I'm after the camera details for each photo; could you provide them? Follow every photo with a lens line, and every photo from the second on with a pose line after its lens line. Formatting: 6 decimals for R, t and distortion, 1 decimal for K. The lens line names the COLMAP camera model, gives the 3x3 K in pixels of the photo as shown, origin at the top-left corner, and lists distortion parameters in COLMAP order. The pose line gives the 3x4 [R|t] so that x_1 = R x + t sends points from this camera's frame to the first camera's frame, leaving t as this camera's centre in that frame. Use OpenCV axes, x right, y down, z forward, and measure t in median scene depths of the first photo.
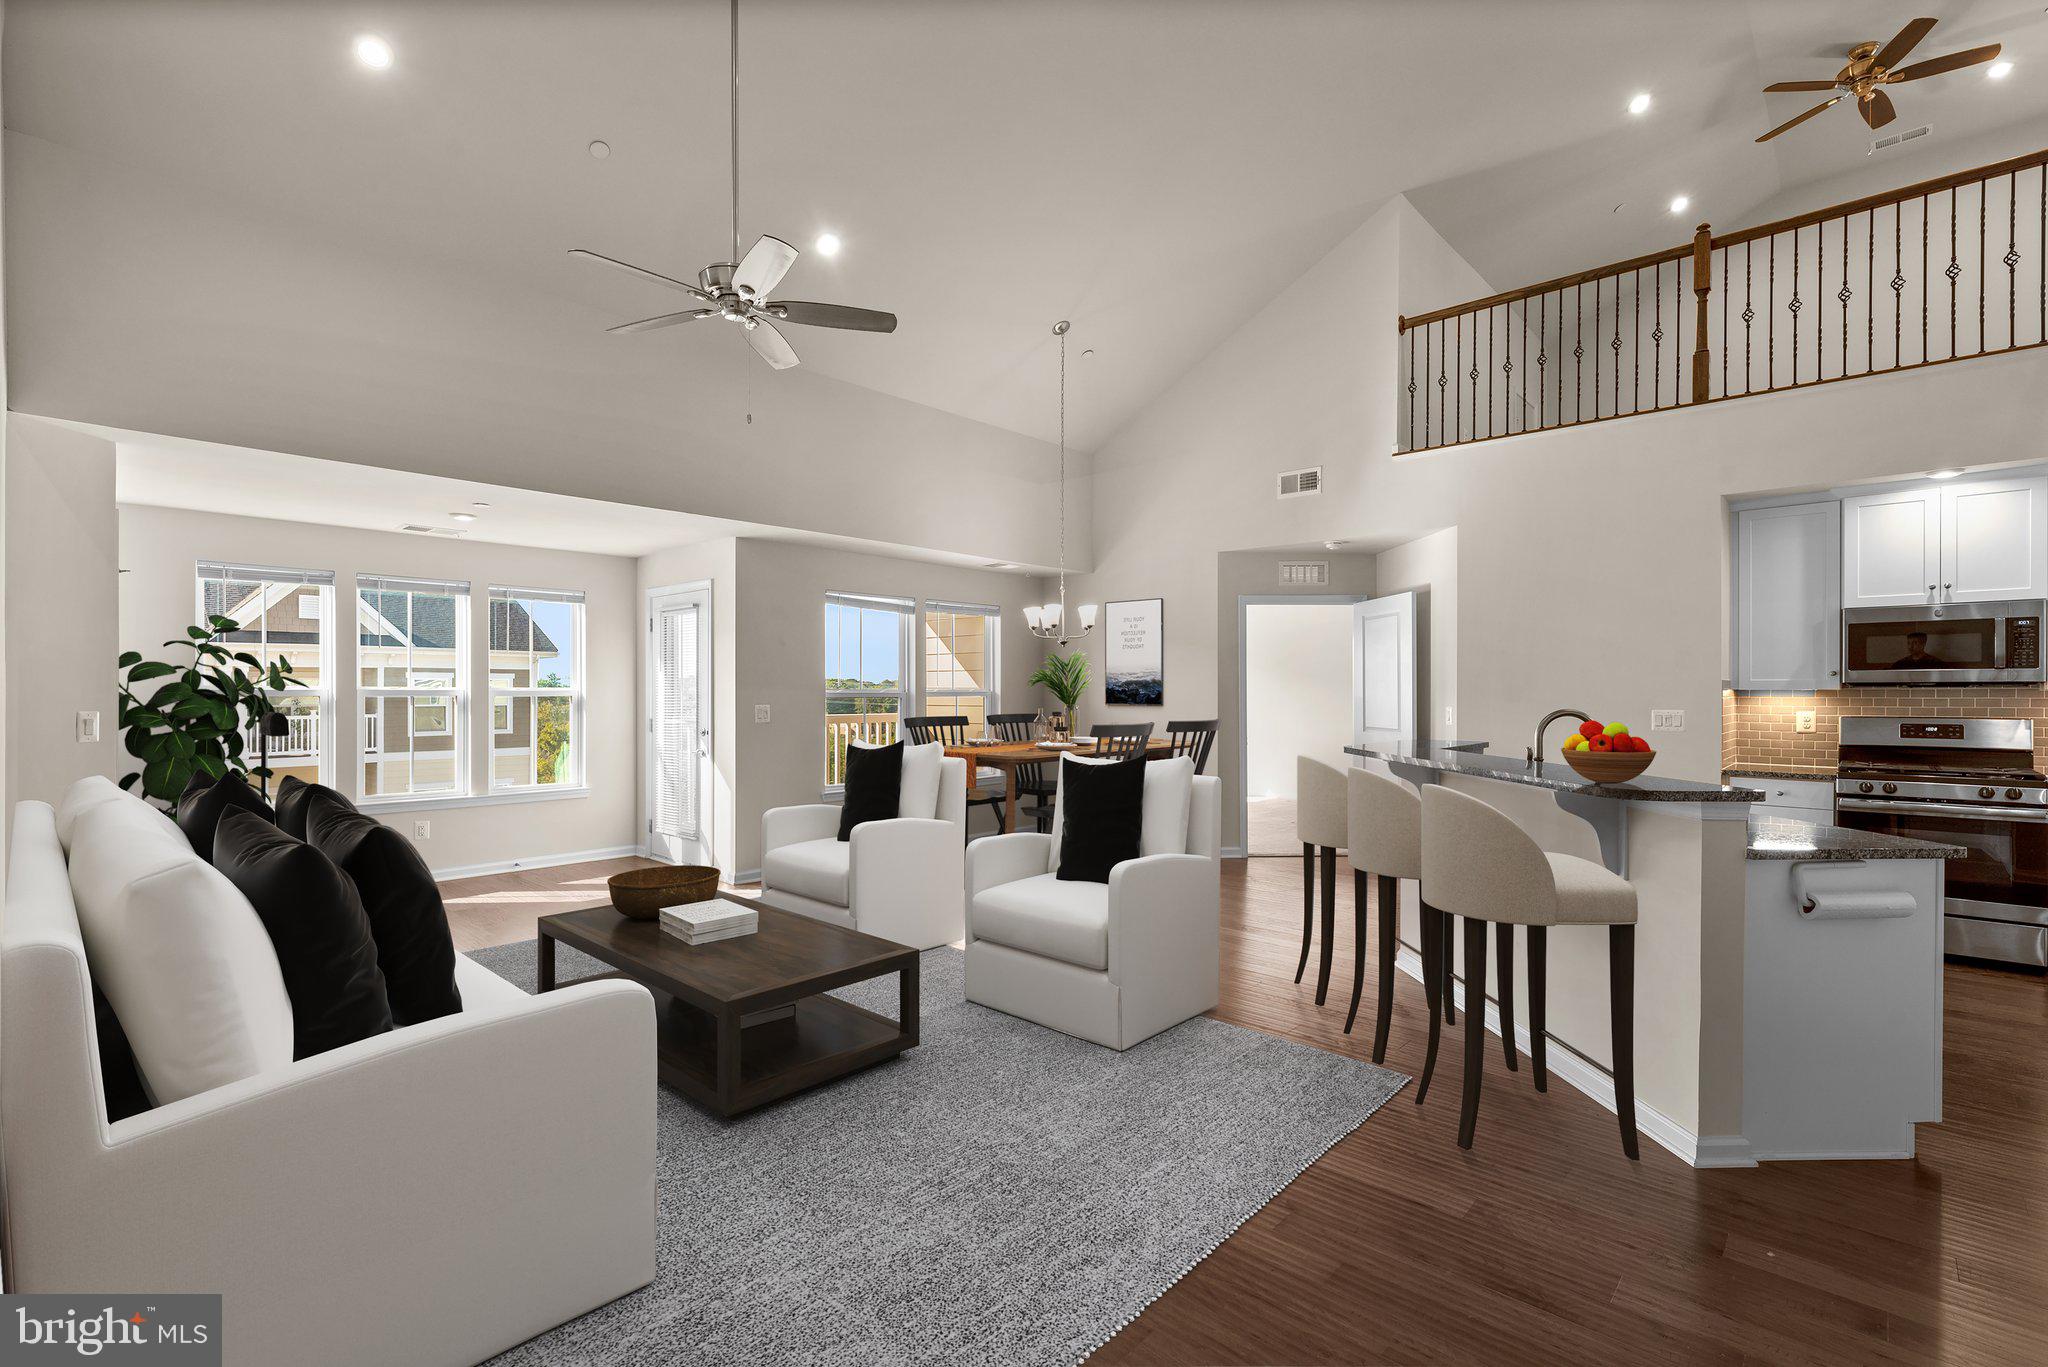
lens RADIAL K [[923.4, 0, 1024.2], [0, 923.4, 693.3], [0, 0, 1]] dist [0.000289, 0.000752]
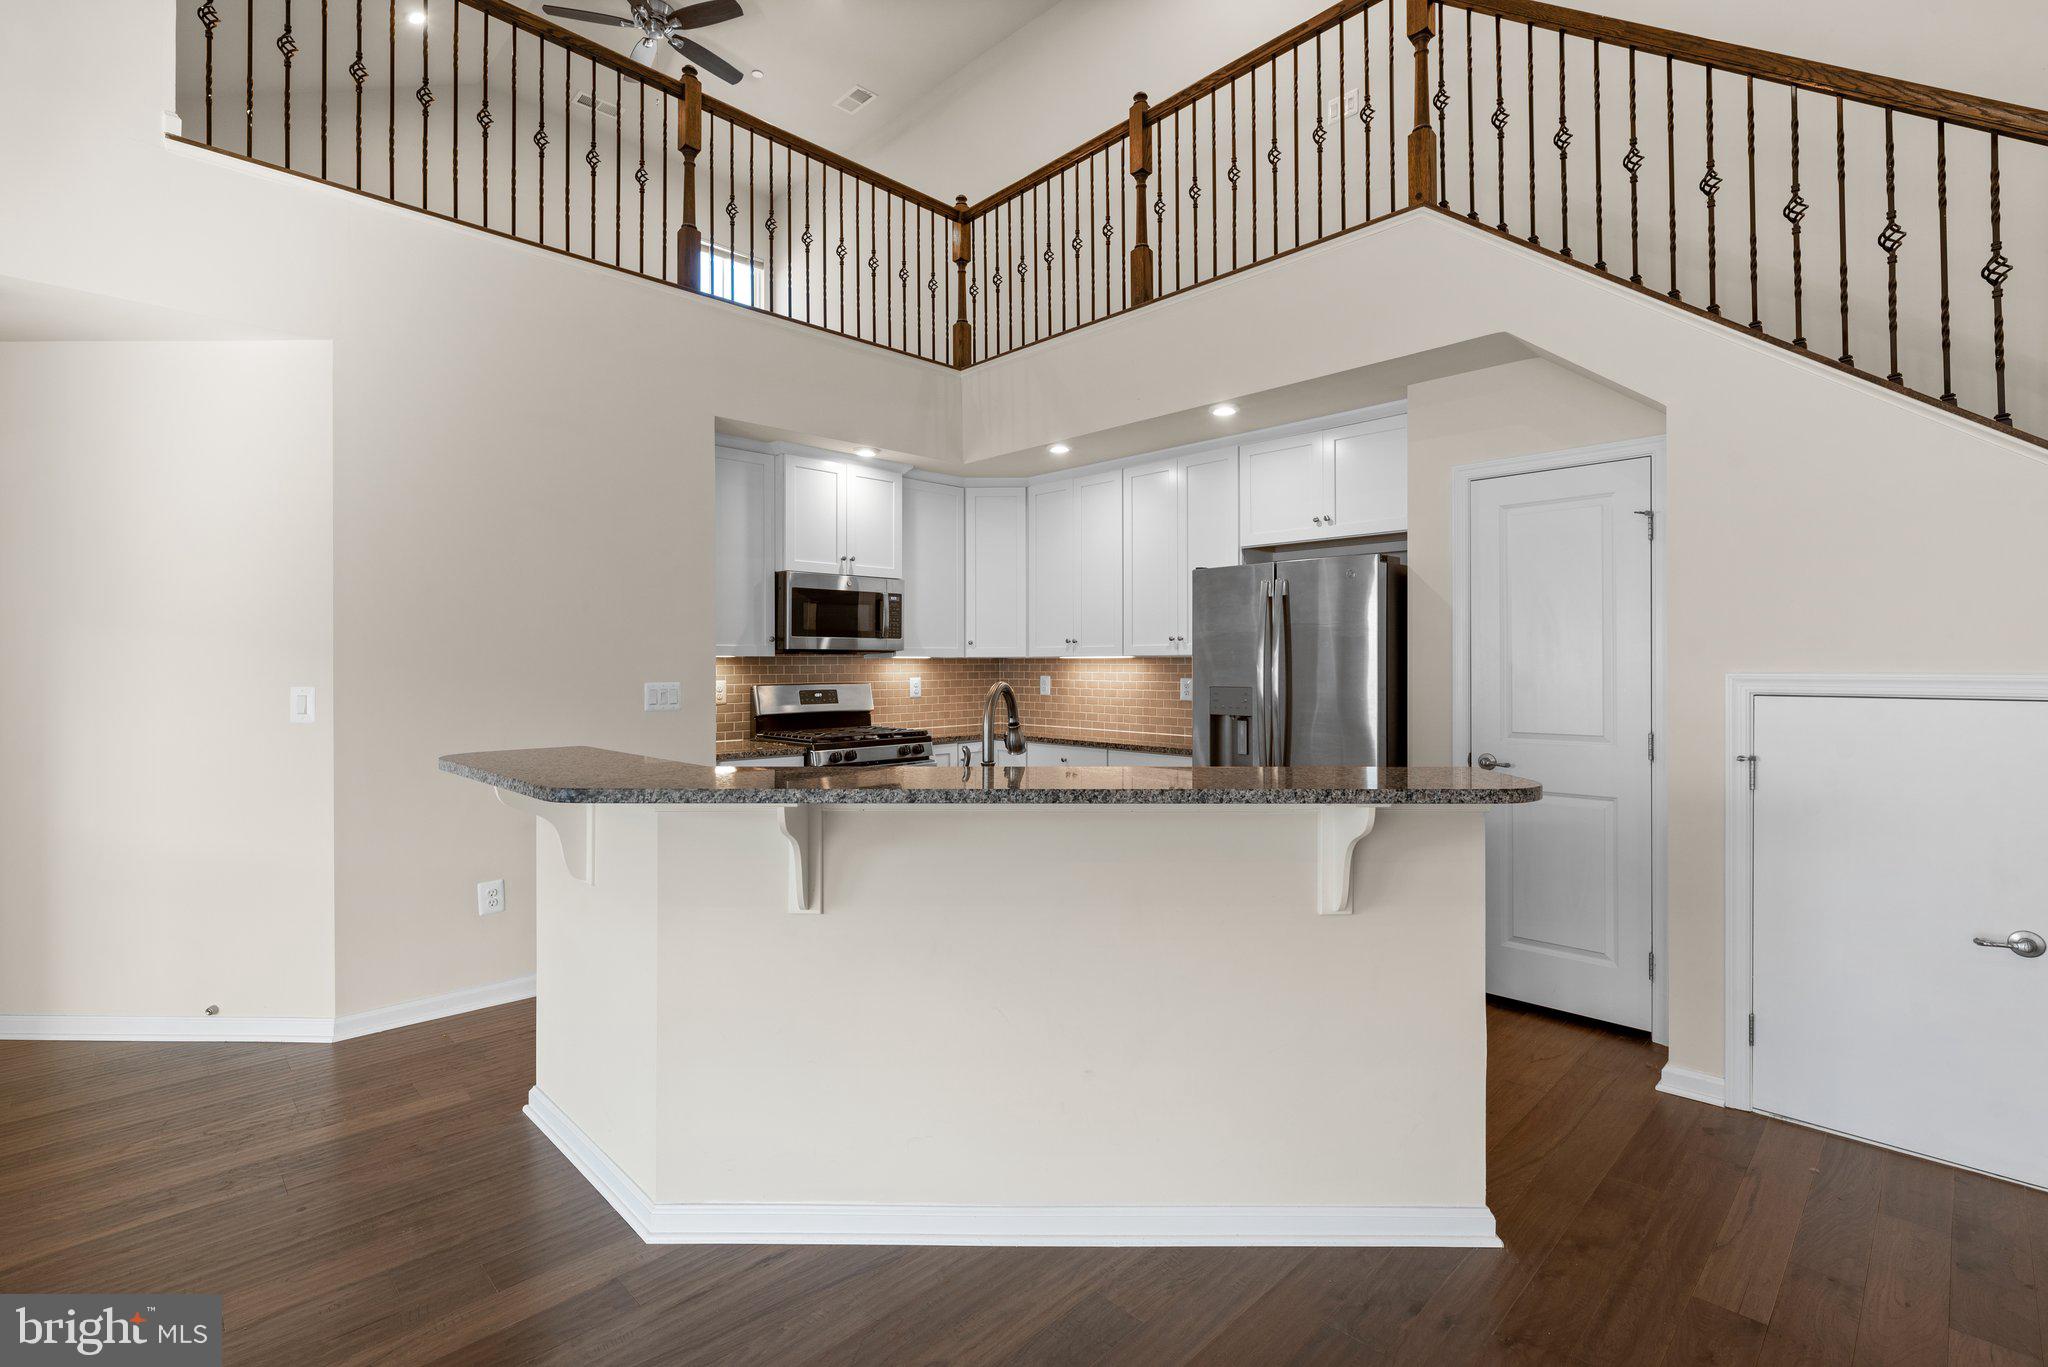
lens RADIAL K [[923.4, 0, 1030.6], [0, 923.4, 668.2], [0, 0, 1]] dist [0.000289, 0.000752]
pose [[0.044118, -0.006411, 0.999006, -0.043292], [0.002788, 0.999976, 0.006294, 0.002640], [-0.999022, 0.002507, 0.044135, 0.671053]]
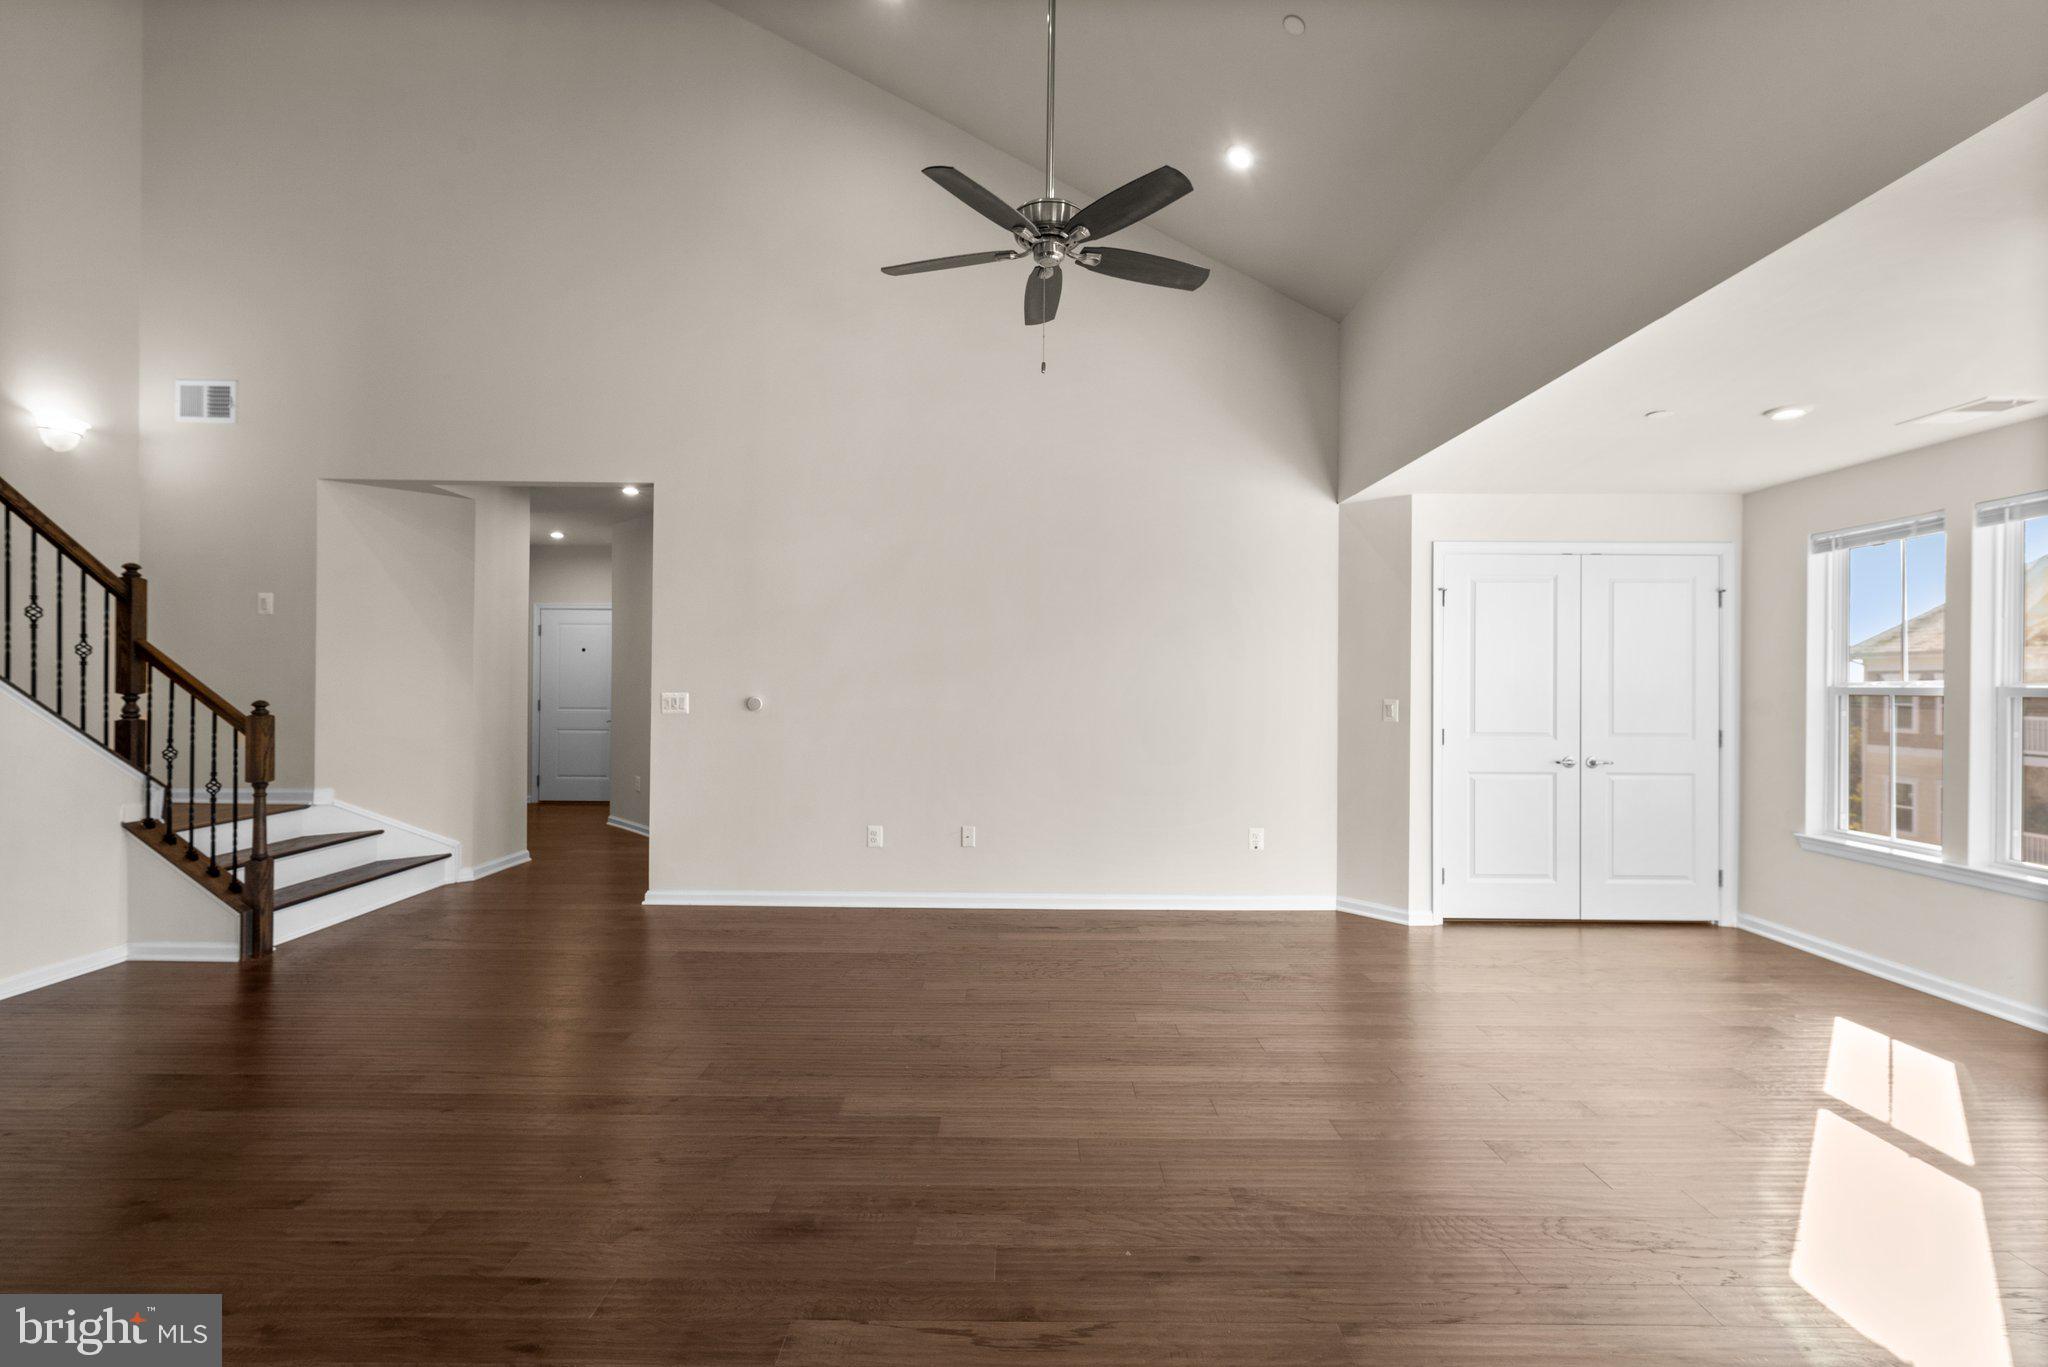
lens RADIAL K [[923.4, 0, 1017.8], [0, 923.4, 676.9], [0, 0, 1]] dist [0.000289, 0.000752]
pose [[-0.736333, -0.012345, -0.676507, 0.218759], [-0.011623, 0.999917, -0.005596, 0.000244], [0.676520, 0.003742, -0.736415, 1.156168]]
